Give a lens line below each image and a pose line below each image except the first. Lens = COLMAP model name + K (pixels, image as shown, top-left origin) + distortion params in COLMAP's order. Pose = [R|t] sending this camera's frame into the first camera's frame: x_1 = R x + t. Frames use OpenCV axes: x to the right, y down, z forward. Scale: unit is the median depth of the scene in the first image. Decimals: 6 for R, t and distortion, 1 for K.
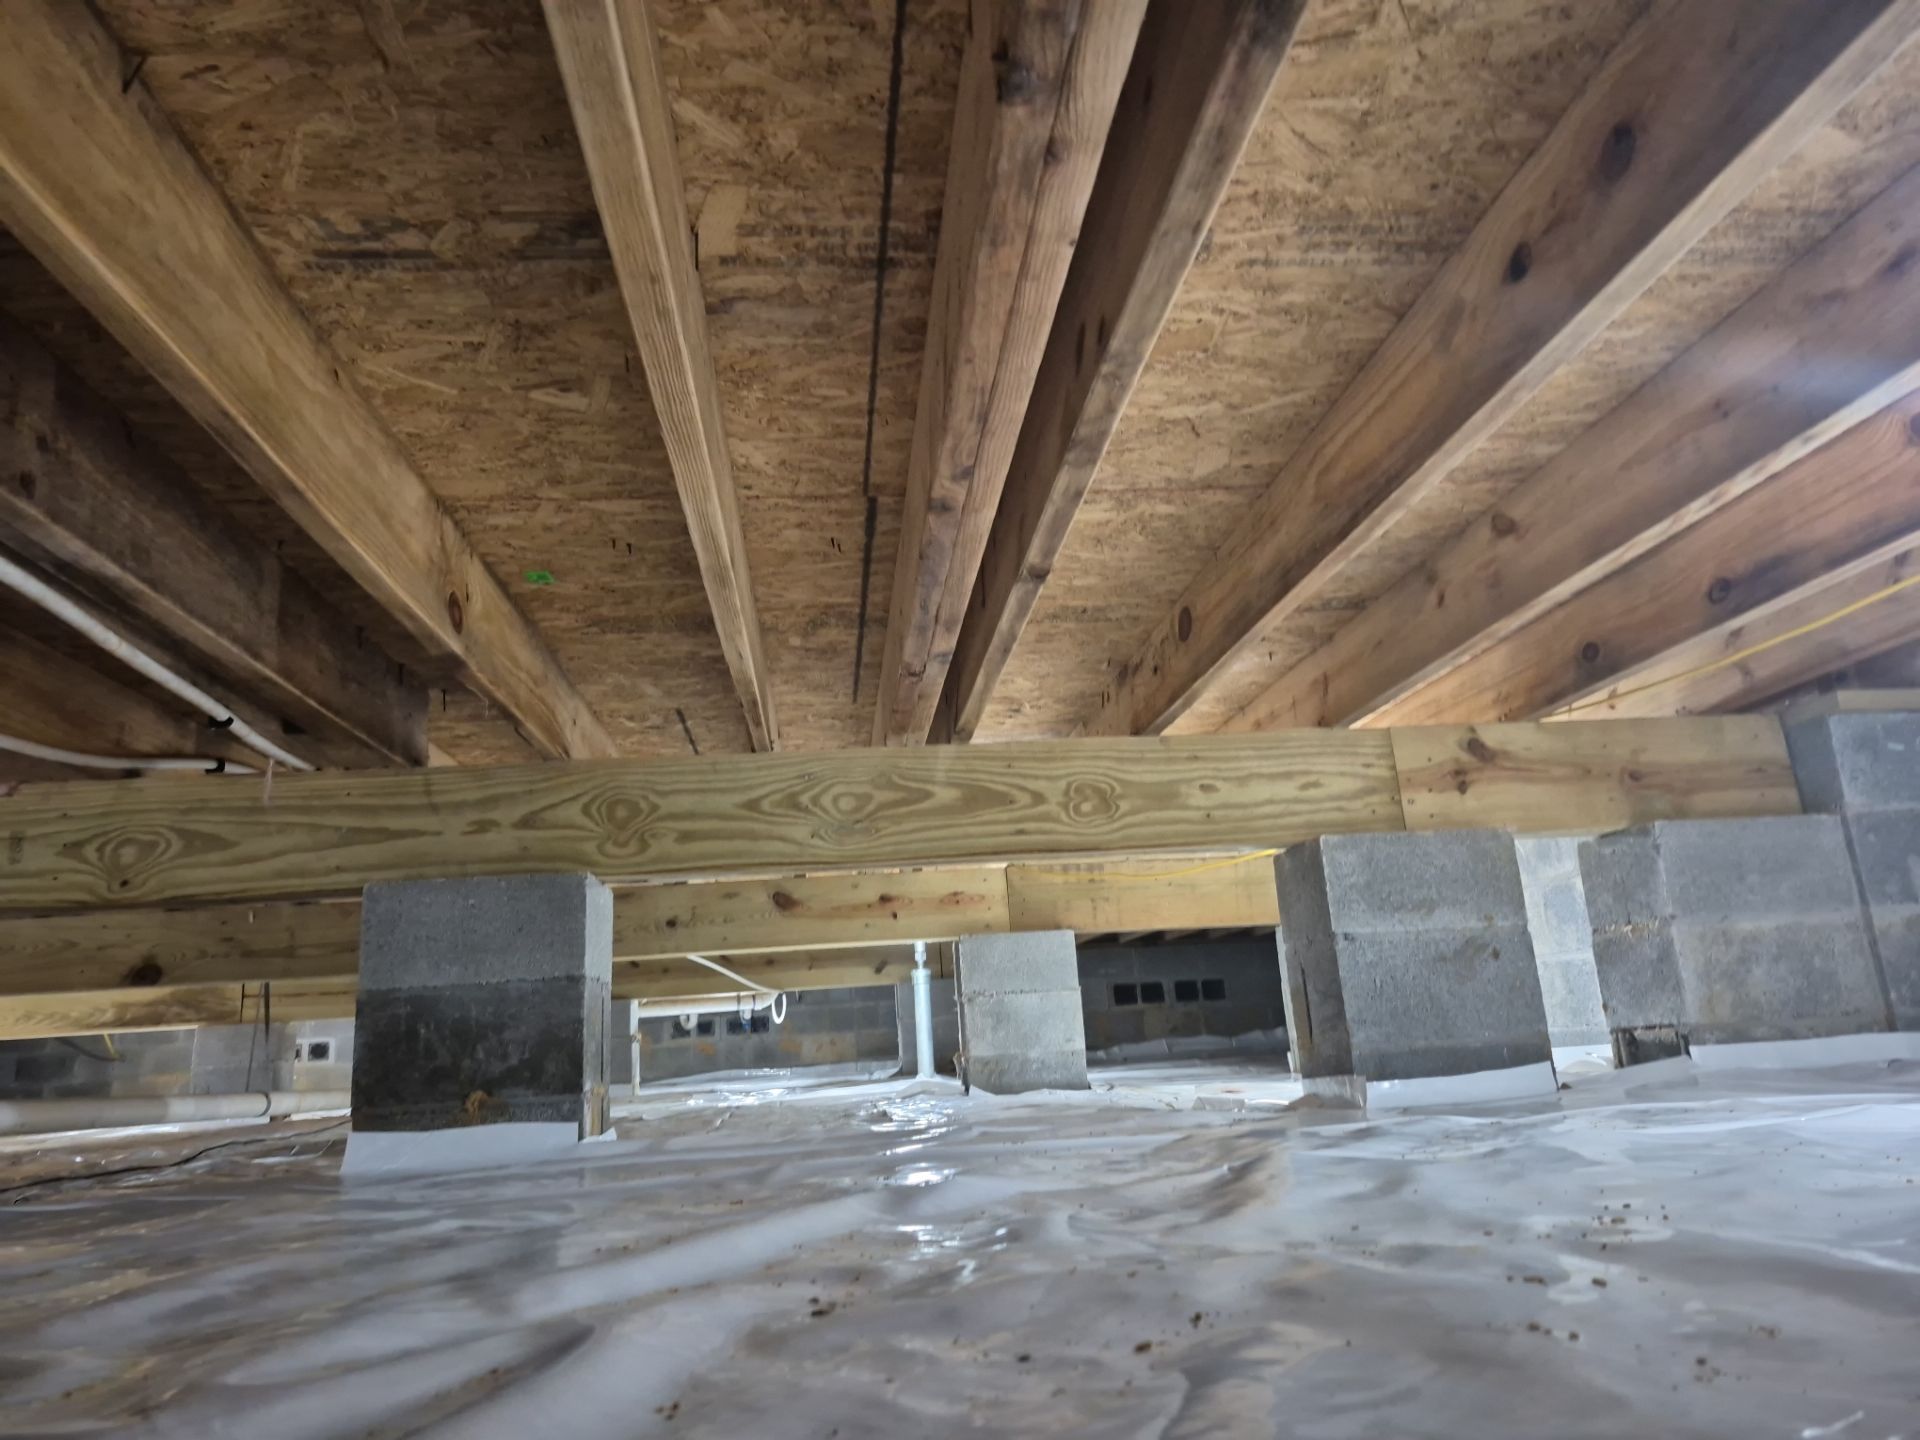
lens RADIAL K [[1320.0, 0, 956.5], [0, 1320.0, 712.6], [0, 0, 1]] dist [0.127400, -0.178462]
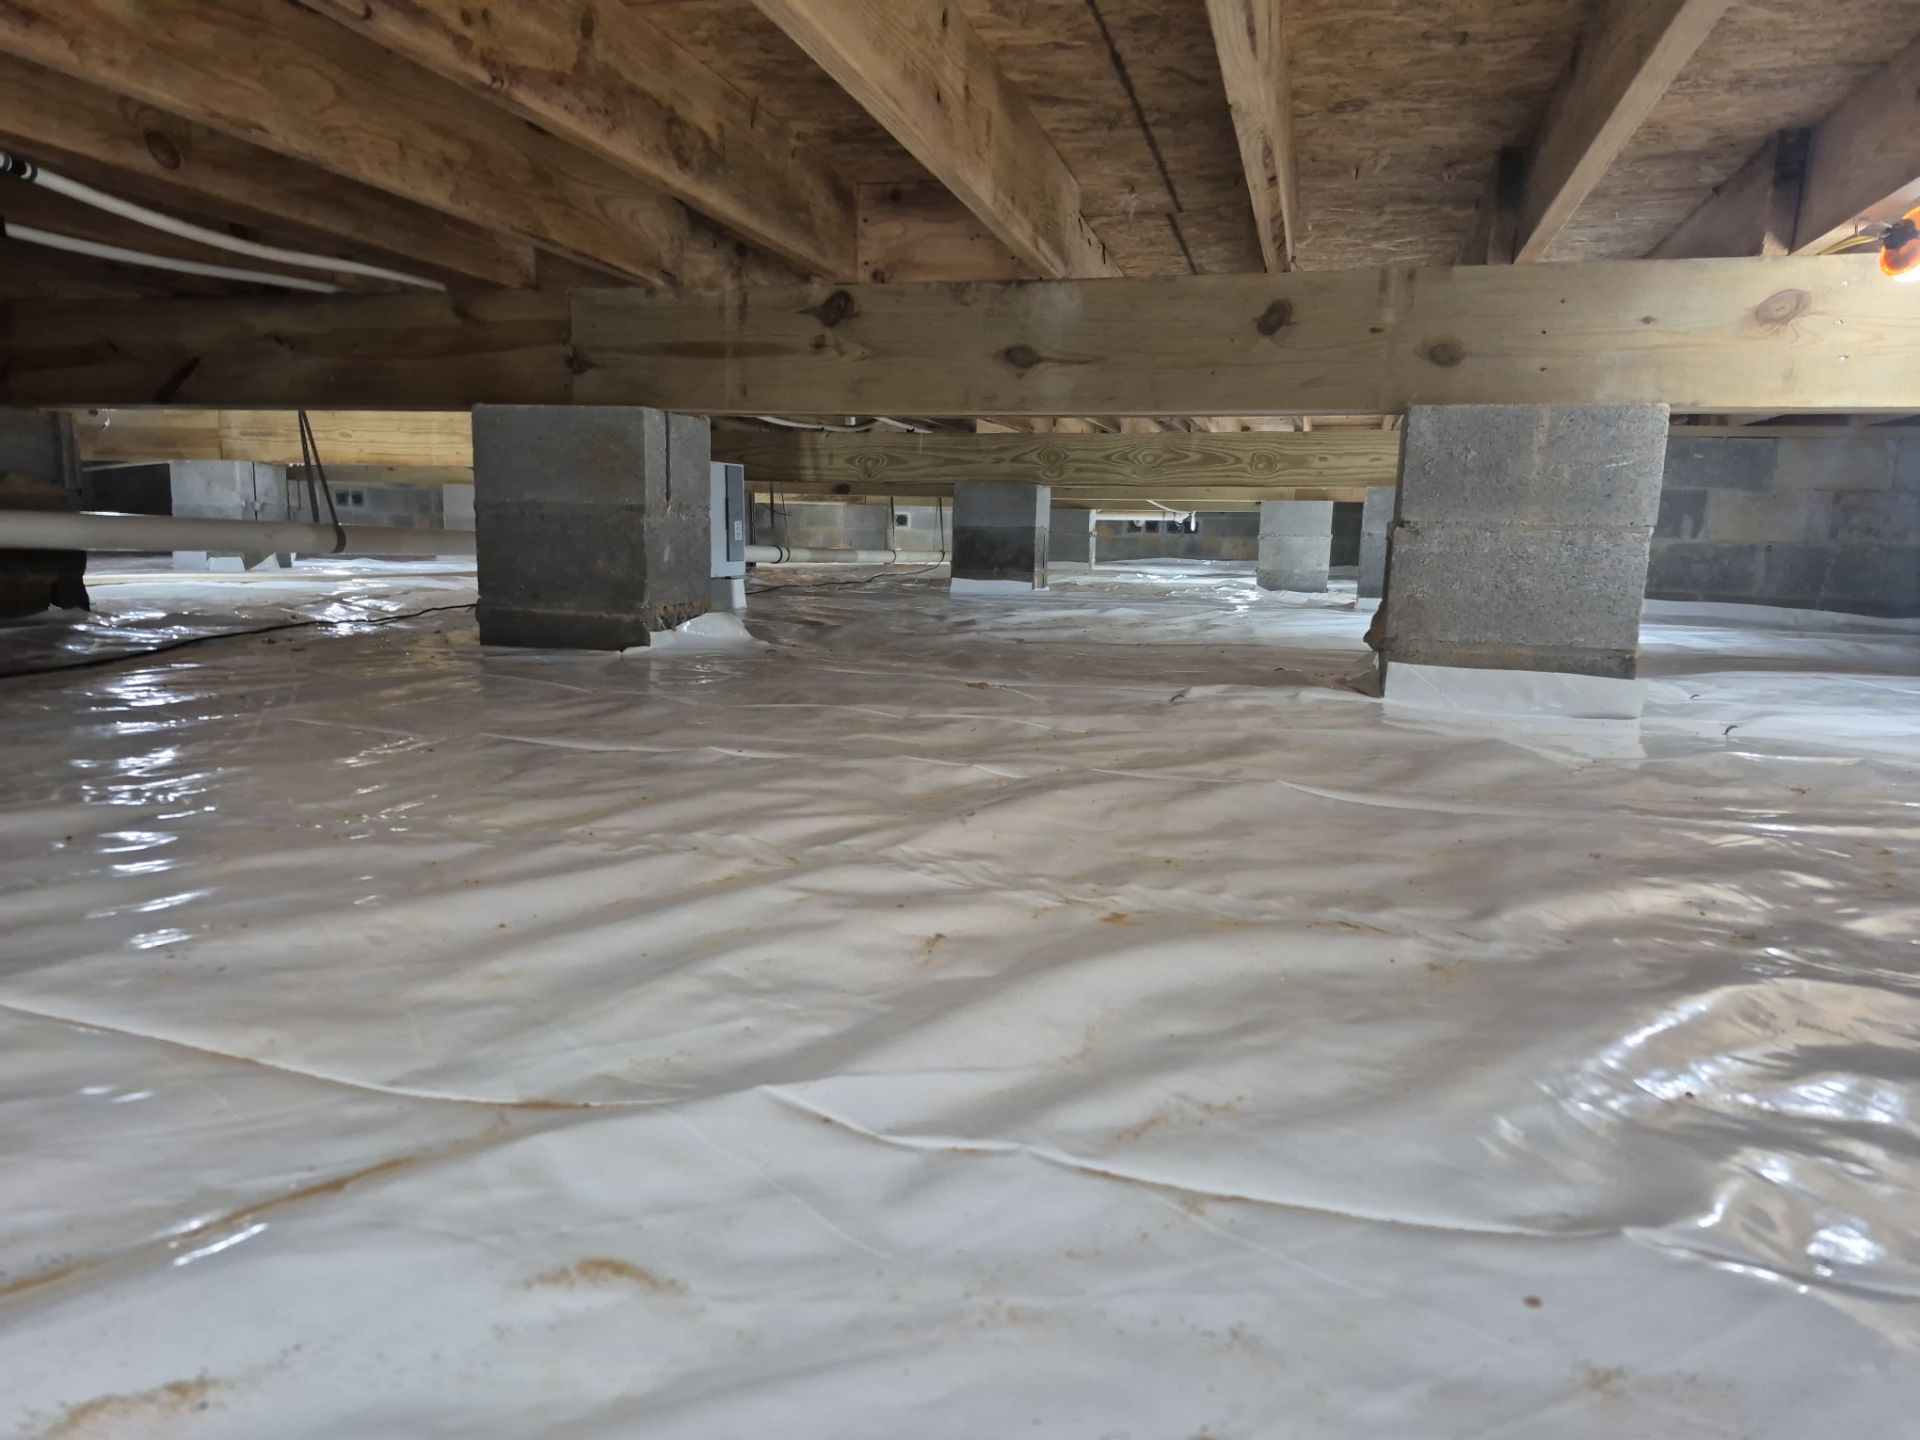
lens RADIAL K [[1320.0, 0, 956.5], [0, 1320.0, 712.6], [0, 0, 1]] dist [0.127400, -0.178462]
pose [[0.931130, 0.130401, -0.340577, 0.437523], [0.007431, 0.926909, 0.375212, -0.381085], [0.364612, -0.351902, 0.862104, -1.215195]]
